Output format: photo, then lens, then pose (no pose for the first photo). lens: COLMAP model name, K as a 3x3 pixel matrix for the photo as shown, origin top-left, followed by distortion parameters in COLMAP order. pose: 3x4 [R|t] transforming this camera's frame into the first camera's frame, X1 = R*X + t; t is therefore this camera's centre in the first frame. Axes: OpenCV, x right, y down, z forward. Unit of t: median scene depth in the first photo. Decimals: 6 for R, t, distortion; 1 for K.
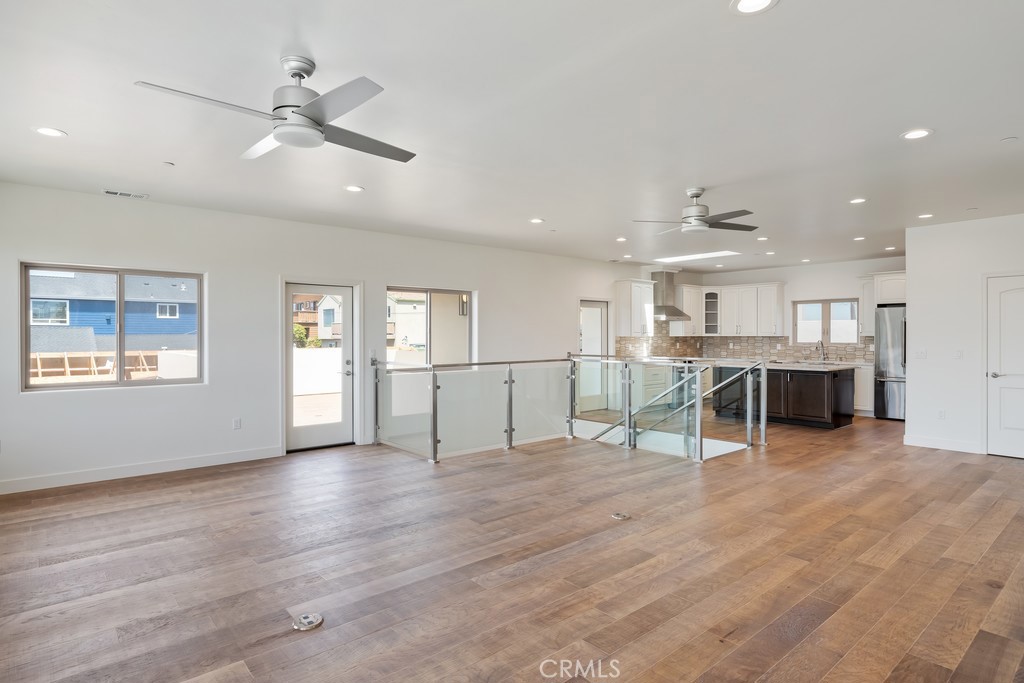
lens RADIAL K [[550.7, 0, 500.5], [0, 550.7, 339.9], [0, 0, 1]] dist [-0.004418, 0.003440]
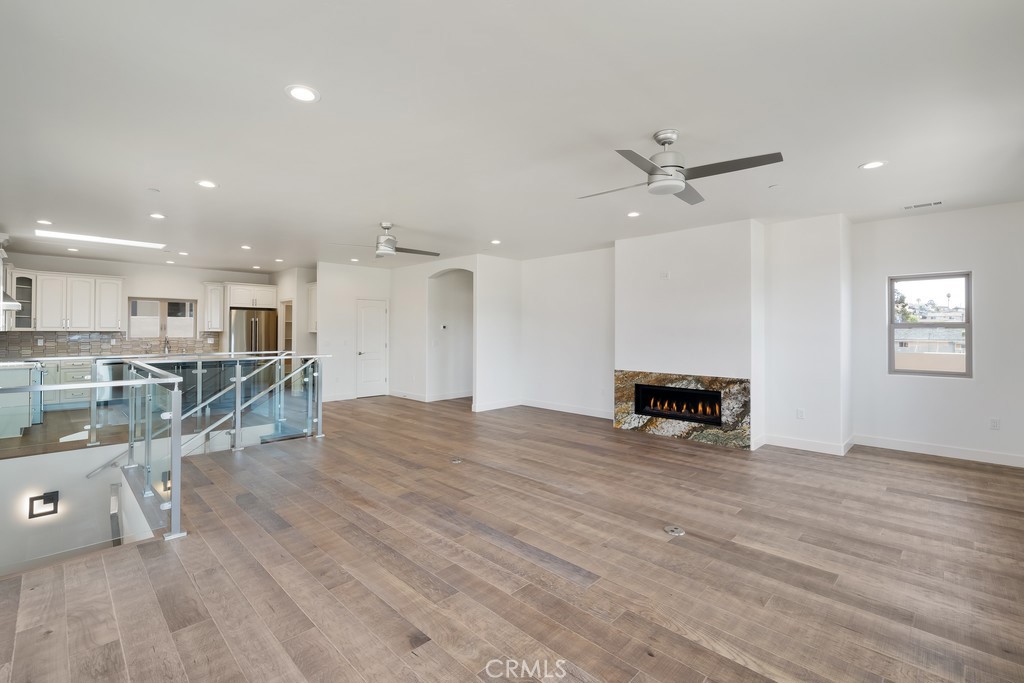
lens RADIAL K [[454.0, 0, 511.1], [0, 454.0, 327.2], [0, 0, 1]] dist [-0.001625, -0.000982]
pose [[-0.087233, 0.011465, 0.996122, -0.385016], [0.004191, 0.999929, -0.011142, -0.002104], [-0.996179, 0.003203, -0.087275, 0.391923]]
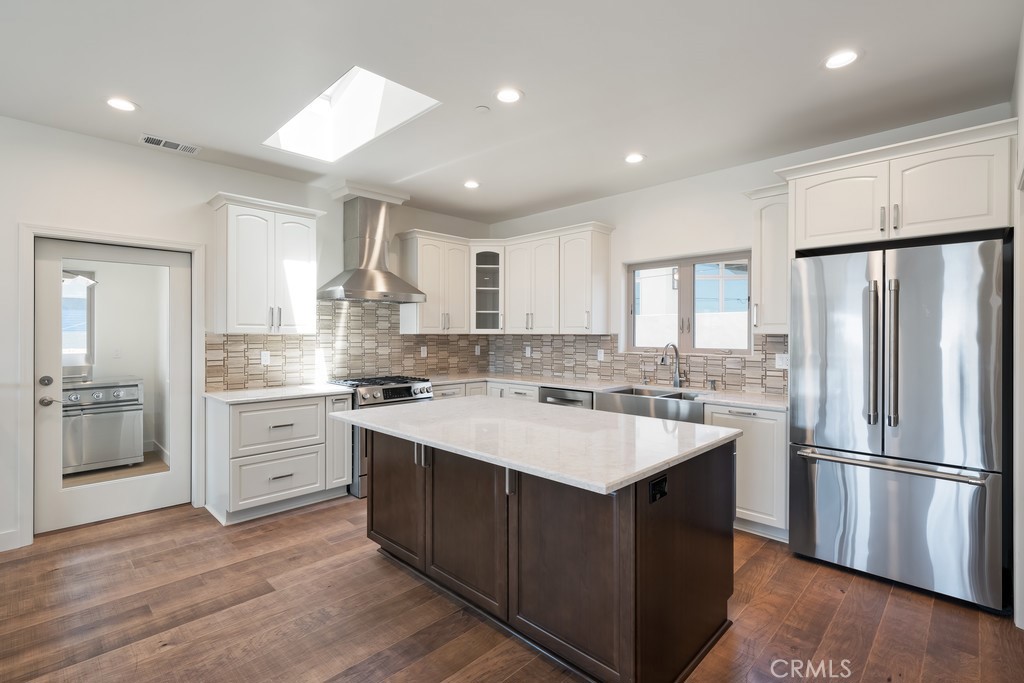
lens RADIAL K [[487.9, 0, 497.4], [0, 487.9, 328.5], [0, 0, 1]] dist [0.017228, -0.000410]
pose [[0.997860, 0.001983, 0.065352, 0.410408], [-0.000779, 0.999829, -0.018449, -0.003782], [-0.065378, 0.018359, 0.997692, 0.603466]]
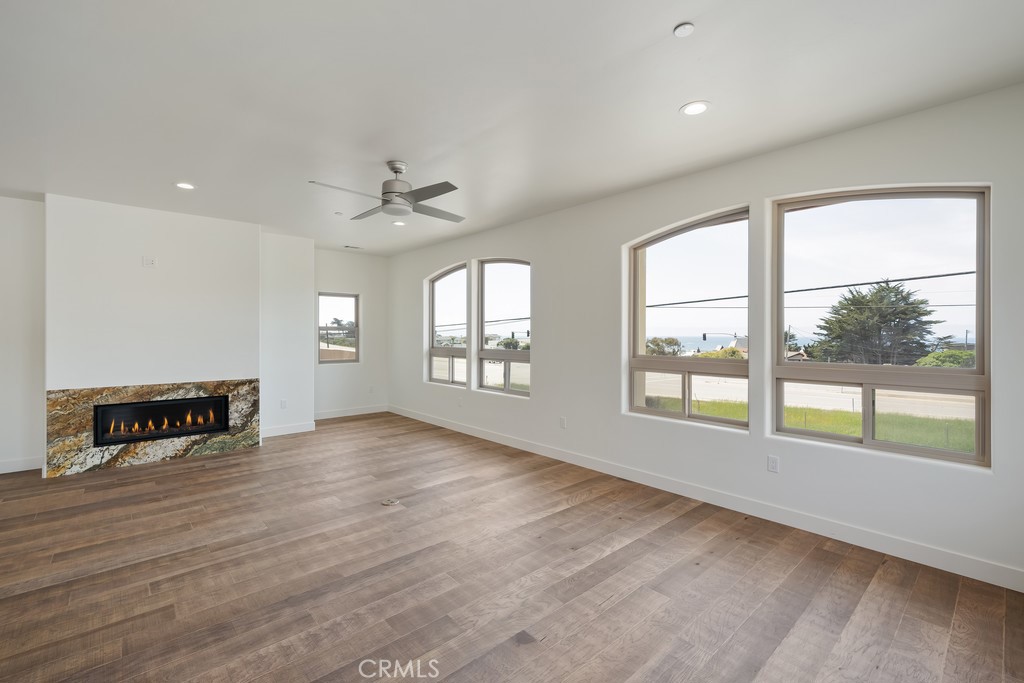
lens RADIAL K [[443.7, 0, 501.8], [0, 443.7, 335.1], [0, 0, 1]] dist [-0.010057, 0.001860]
pose [[-0.999823, -0.000518, -0.018820, -0.171431], [-0.000688, 0.999959, 0.009031, -0.004012], [0.018815, 0.009042, -0.999782, 0.607515]]
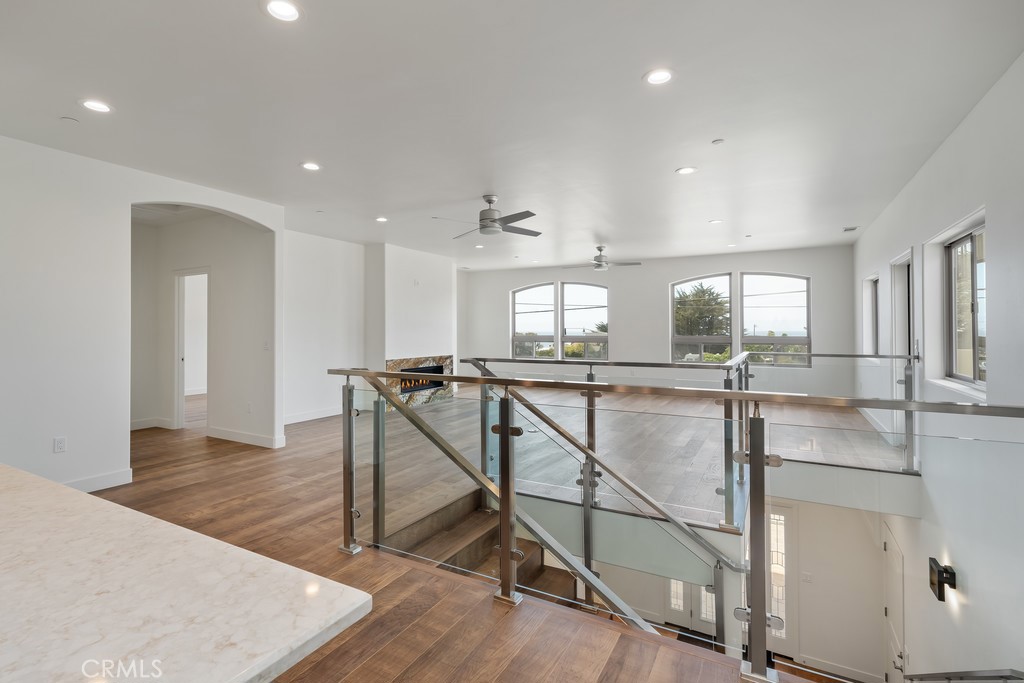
lens RADIAL K [[487.9, 0, 511.6], [0, 487.9, 336.1], [0, 0, 1]] dist [0.017228, -0.000410]
pose [[-0.929376, 0.010118, -0.368996, 0.346261], [0.003598, 0.999825, 0.018354, 0.000253], [0.369117, 0.015730, -0.929250, 0.979099]]
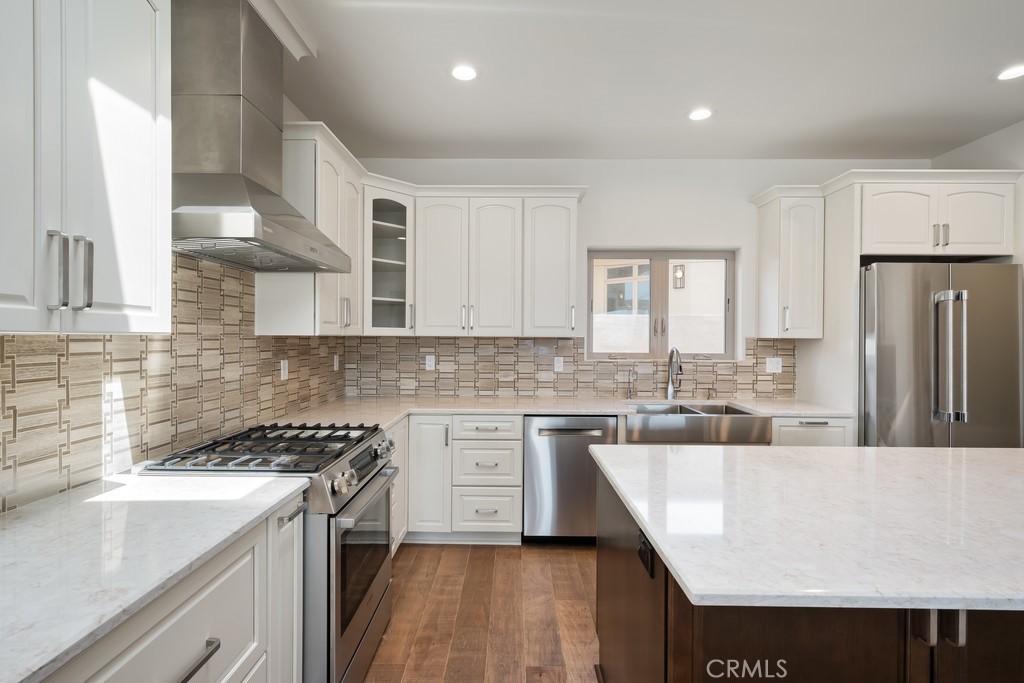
lens RADIAL K [[487.9, 0, 508.9], [0, 487.9, 340.4], [0, 0, 1]] dist [0.017228, -0.000410]
pose [[0.656497, -0.001292, 0.754328, 0.242092], [-0.001190, 0.999996, 0.002749, -0.005699], [-0.754328, -0.002703, 0.656492, 0.860708]]
